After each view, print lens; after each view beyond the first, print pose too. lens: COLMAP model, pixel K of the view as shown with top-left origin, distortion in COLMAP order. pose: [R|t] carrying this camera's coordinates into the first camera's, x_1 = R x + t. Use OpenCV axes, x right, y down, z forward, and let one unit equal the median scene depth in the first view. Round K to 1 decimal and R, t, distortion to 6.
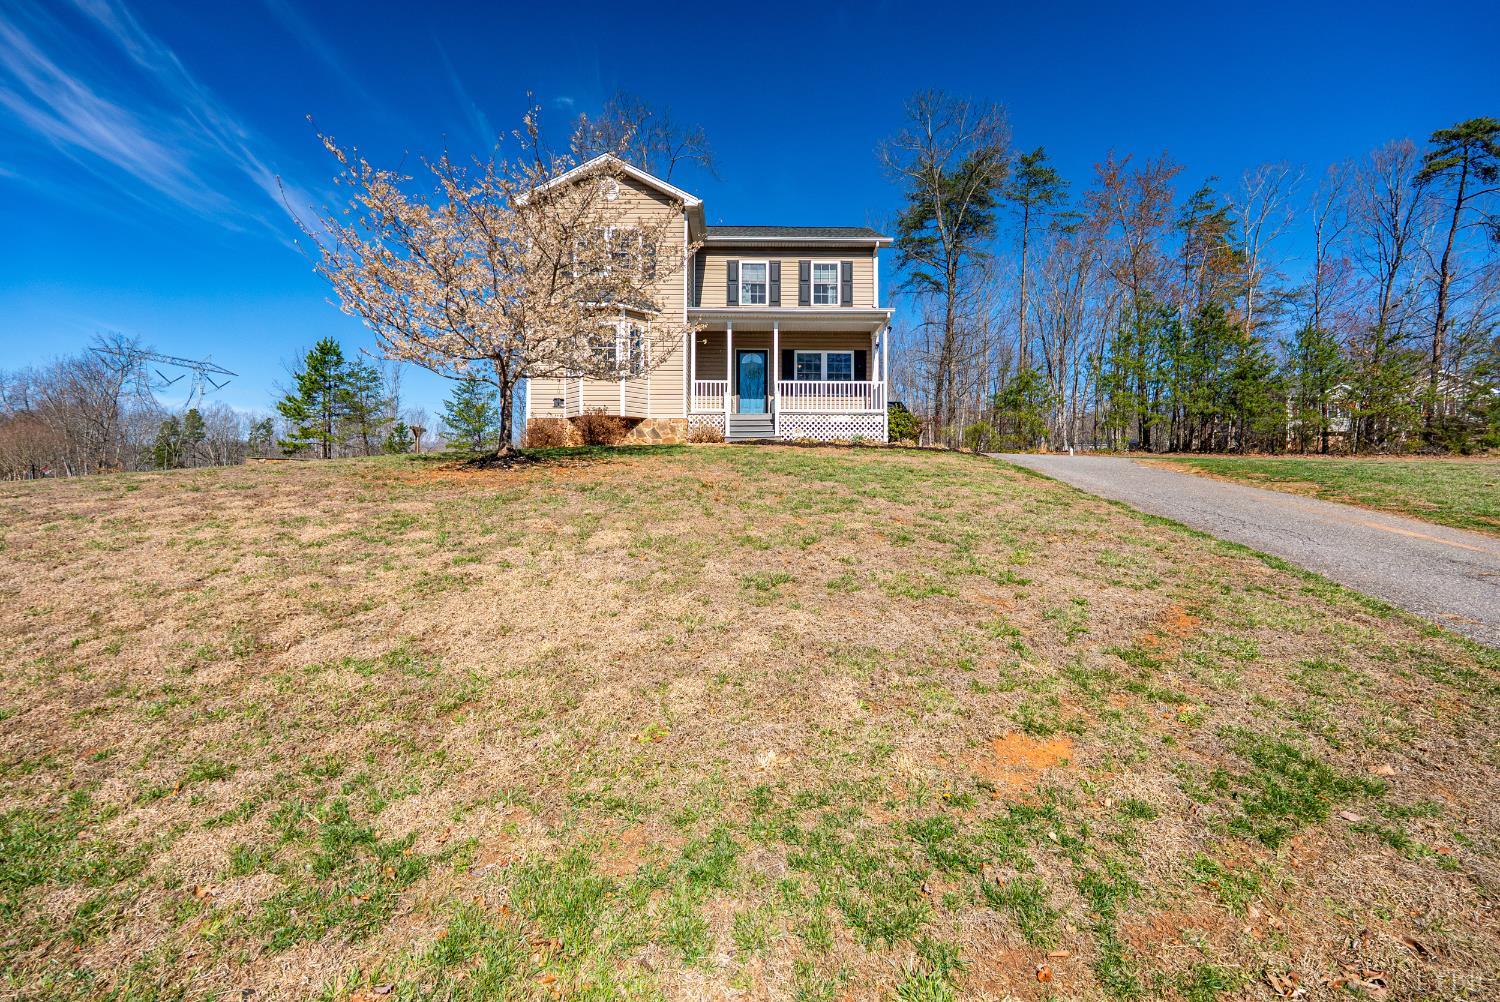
lens RADIAL K [[657.1, 0, 750.0], [0, 657.1, 501.0], [0, 0, 1]] dist [-0.003210, -0.000383]
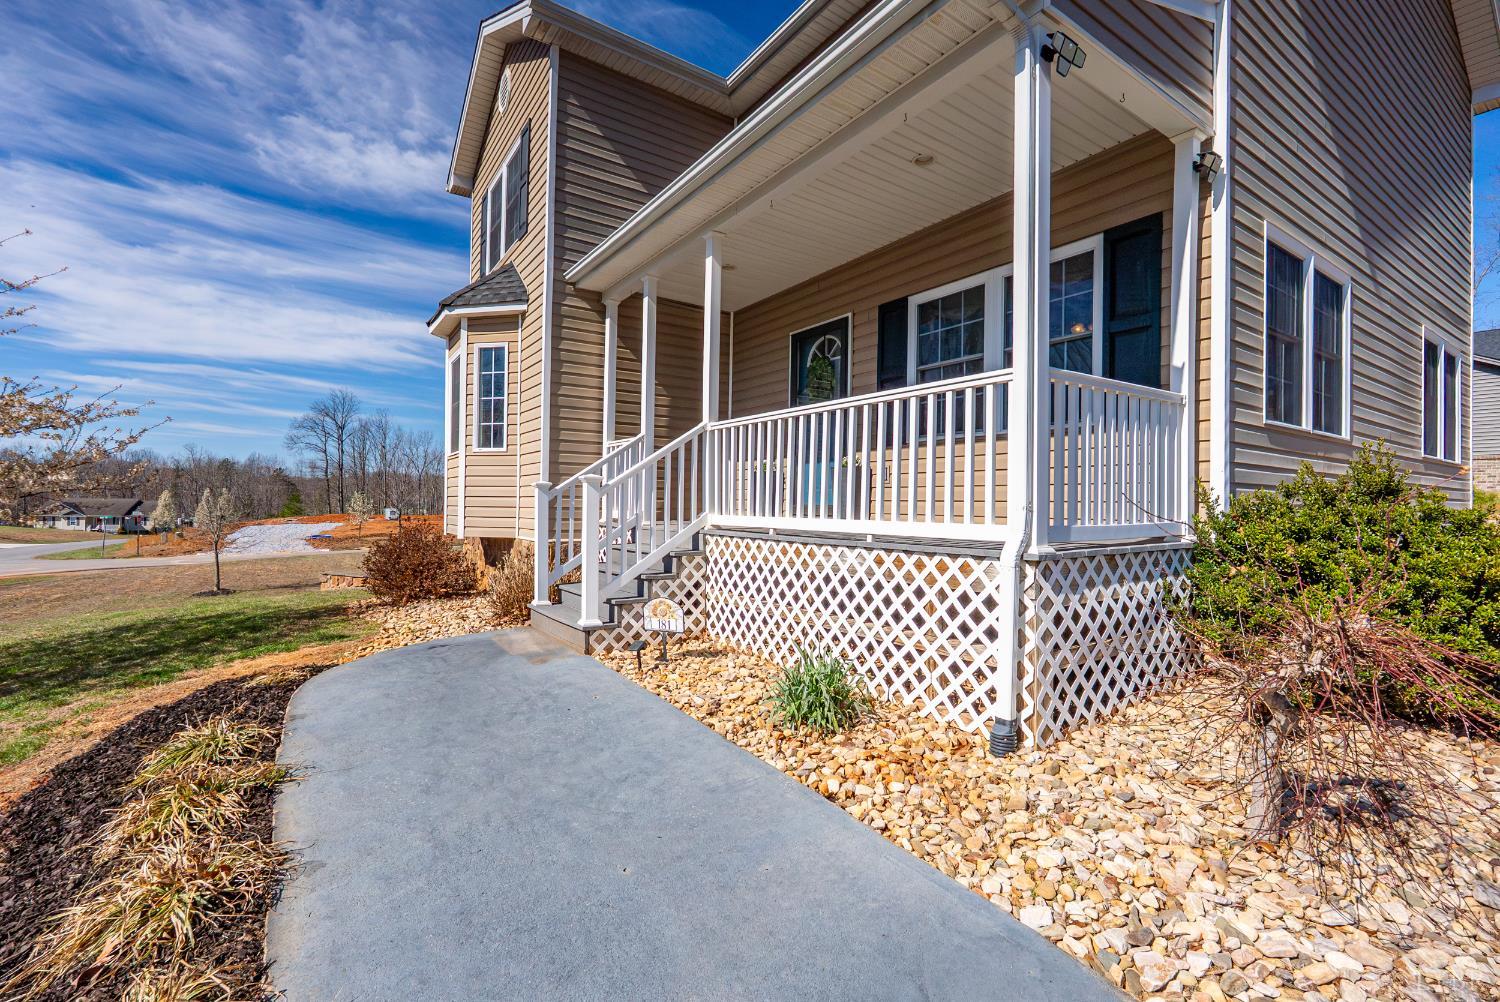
lens RADIAL K [[657.1, 0, 750.0], [0, 657.1, 501.0], [0, 0, 1]] dist [-0.003210, -0.000383]
pose [[0.551716, -0.000472, -0.834032, 0.284926], [-0.006782, 0.999964, -0.005052, -0.132369], [0.834004, 0.008443, 0.551693, 0.772402]]
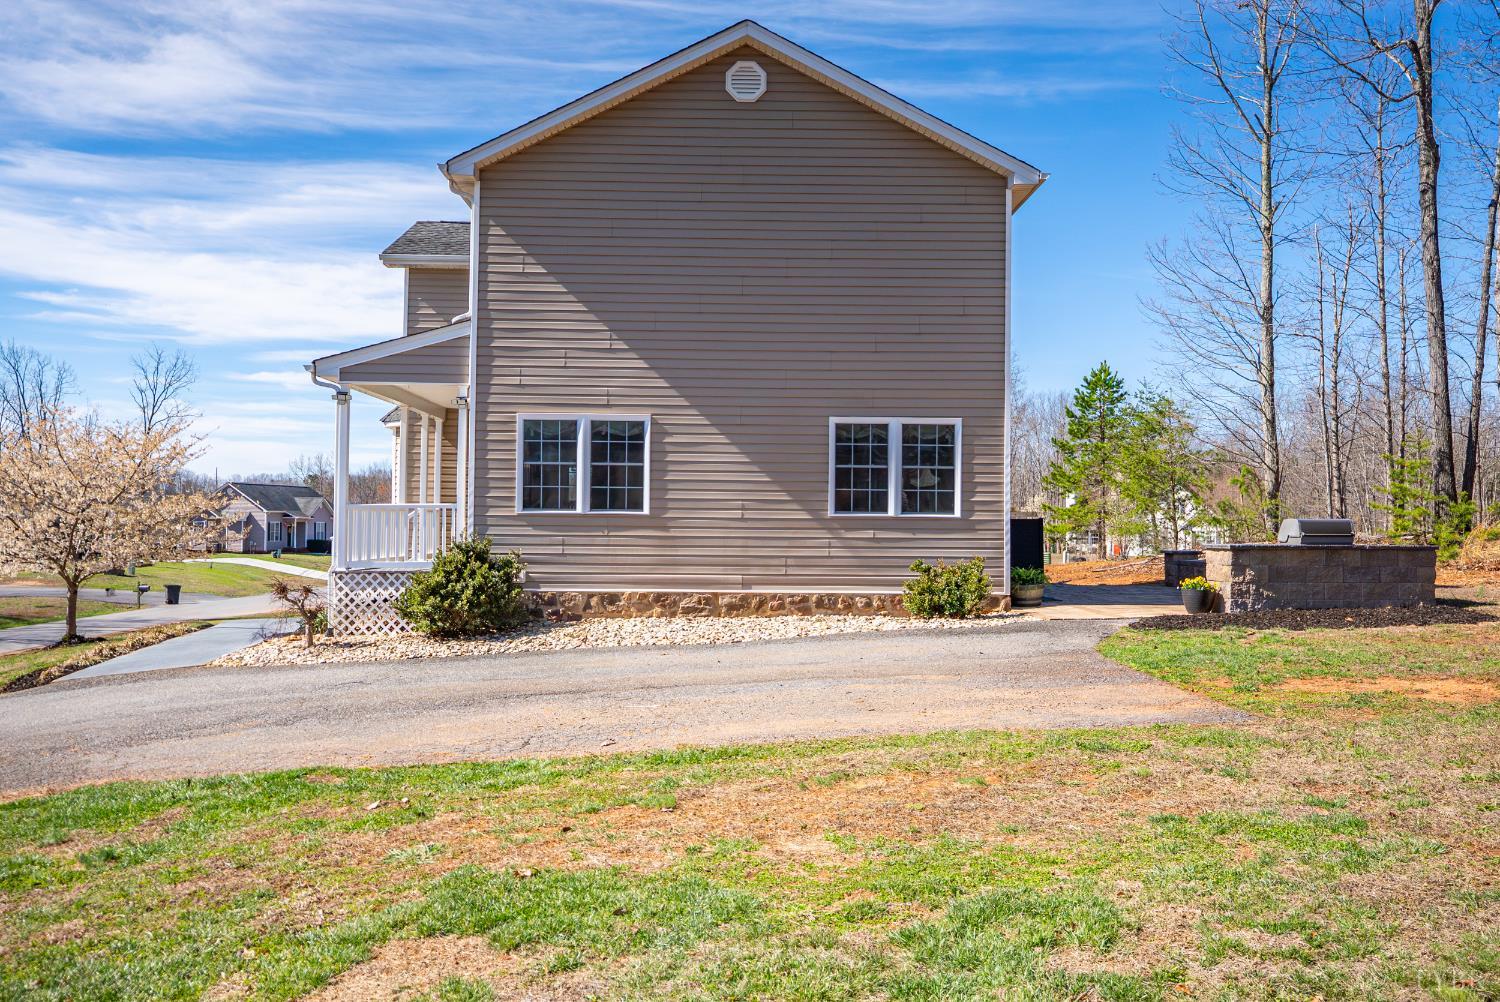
lens RADIAL K [[1229.4, 0, 750.0], [0, 1229.4, 501.0], [0, 0, 1]] dist [0.003756, 0.000316]
pose [[-0.003516, -0.024031, -0.999705, 1.037215], [-0.004101, 0.999703, -0.024016, -0.150026], [0.999985, 0.004016, -0.003614, 1.203752]]
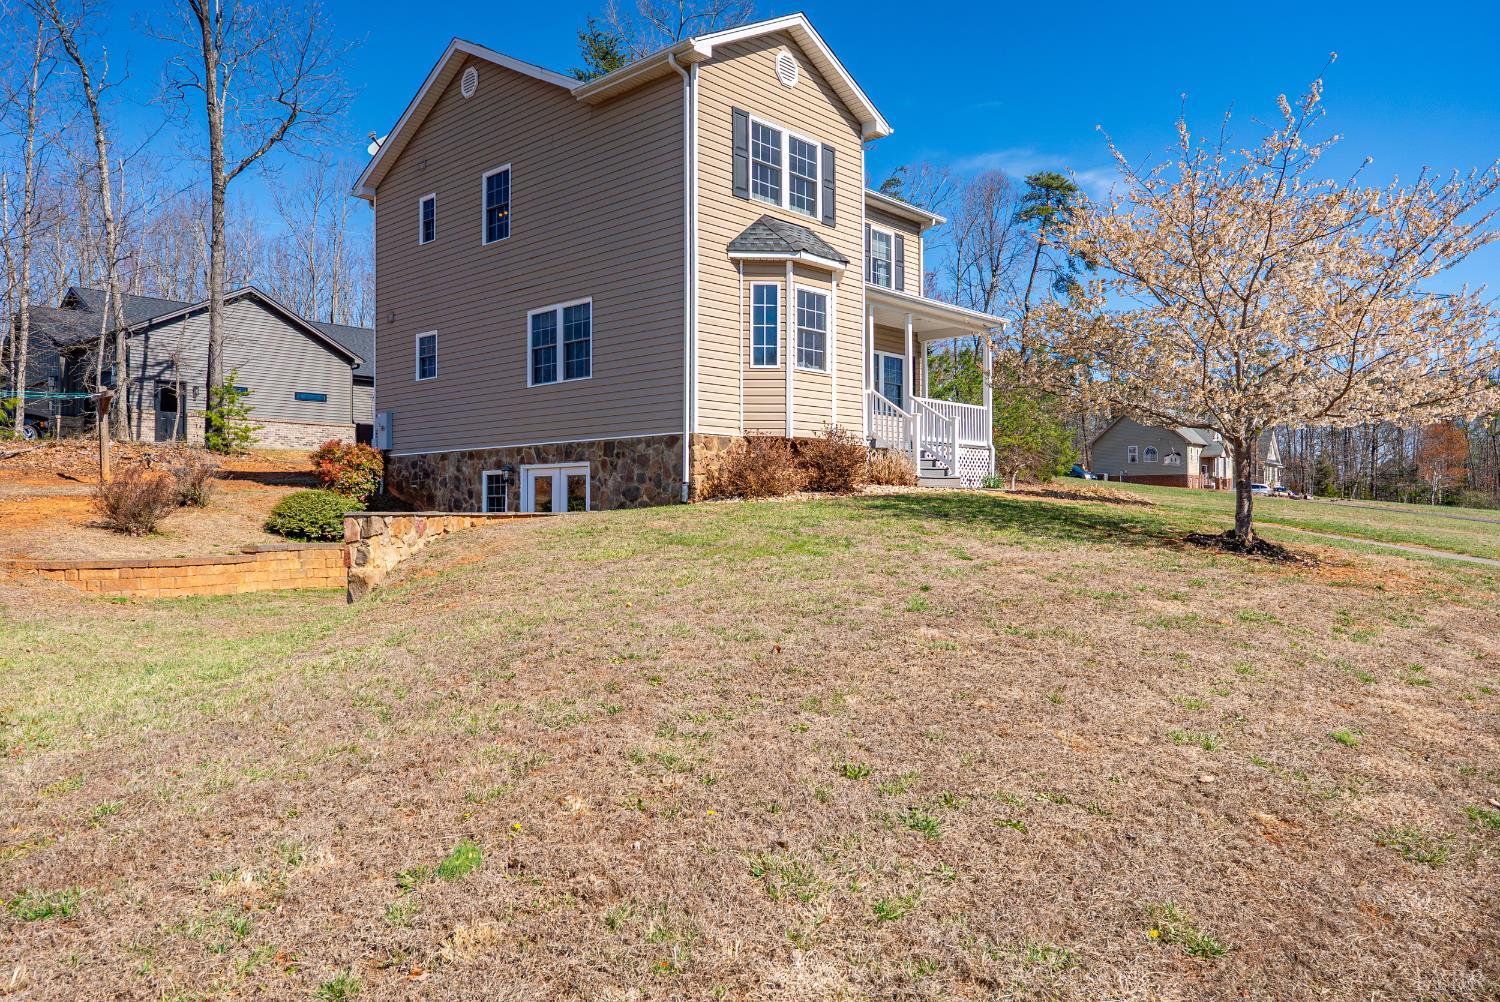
lens RADIAL K [[1020.7, 0, 750.0], [0, 1020.7, 501.0], [0, 0, 1]] dist [-0.000258, 0.002974]
pose [[0.688677, -0.003692, 0.725059, -0.817048], [0.004483, 0.999990, 0.000835, -0.064448], [-0.725055, 0.002675, 0.688686, 0.327528]]
